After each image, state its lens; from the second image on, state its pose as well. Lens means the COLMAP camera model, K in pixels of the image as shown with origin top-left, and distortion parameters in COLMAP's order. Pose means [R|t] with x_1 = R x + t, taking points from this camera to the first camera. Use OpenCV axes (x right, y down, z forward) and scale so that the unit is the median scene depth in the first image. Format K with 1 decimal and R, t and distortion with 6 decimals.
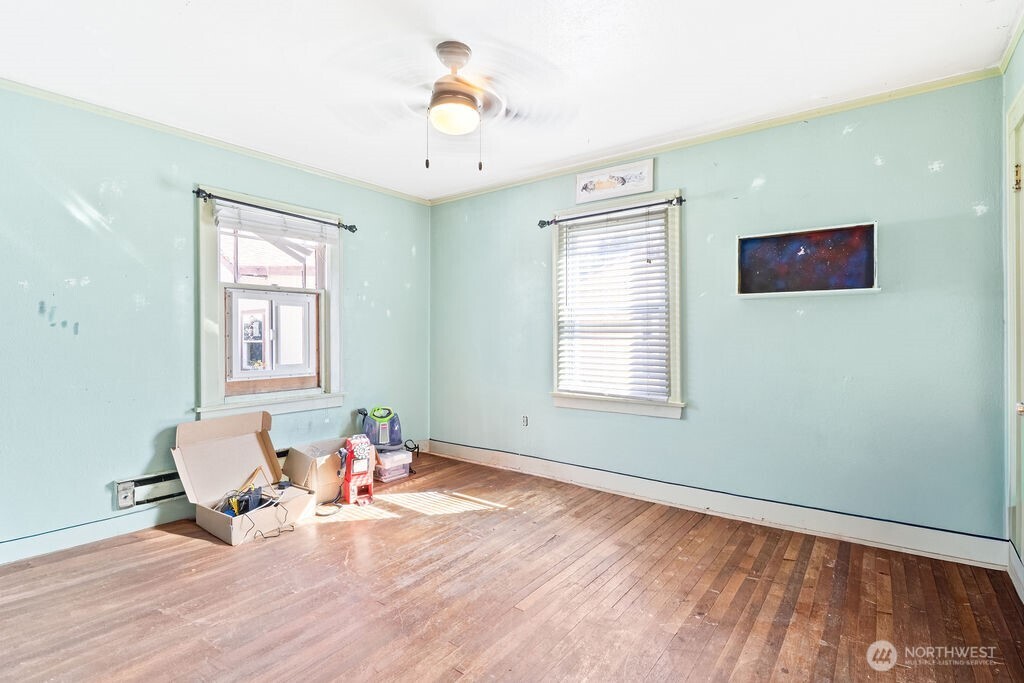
lens RADIAL K [[474.4, 0, 502.8], [0, 474.4, 330.8], [0, 0, 1]] dist [-0.000406, 0.000252]
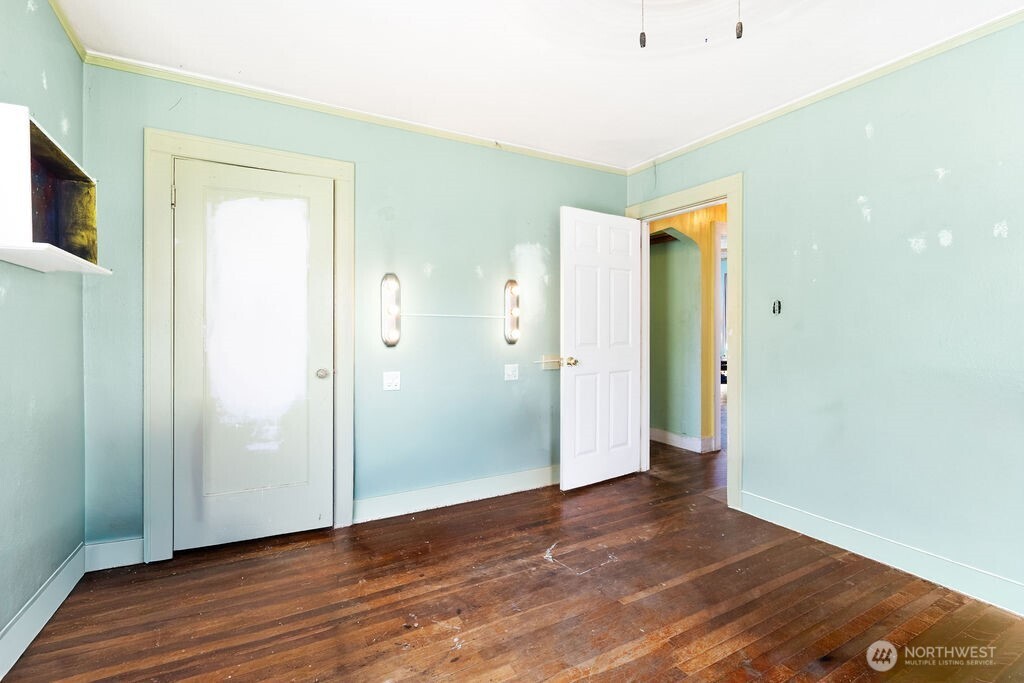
lens RADIAL K [[474.4, 0, 502.8], [0, 474.4, 330.8], [0, 0, 1]] dist [-0.000406, 0.000252]
pose [[-0.930531, -0.000331, 0.366213, -0.112314], [-0.001562, 0.999994, -0.003065, 0.007728], [-0.366210, -0.003424, -0.930526, 1.919708]]
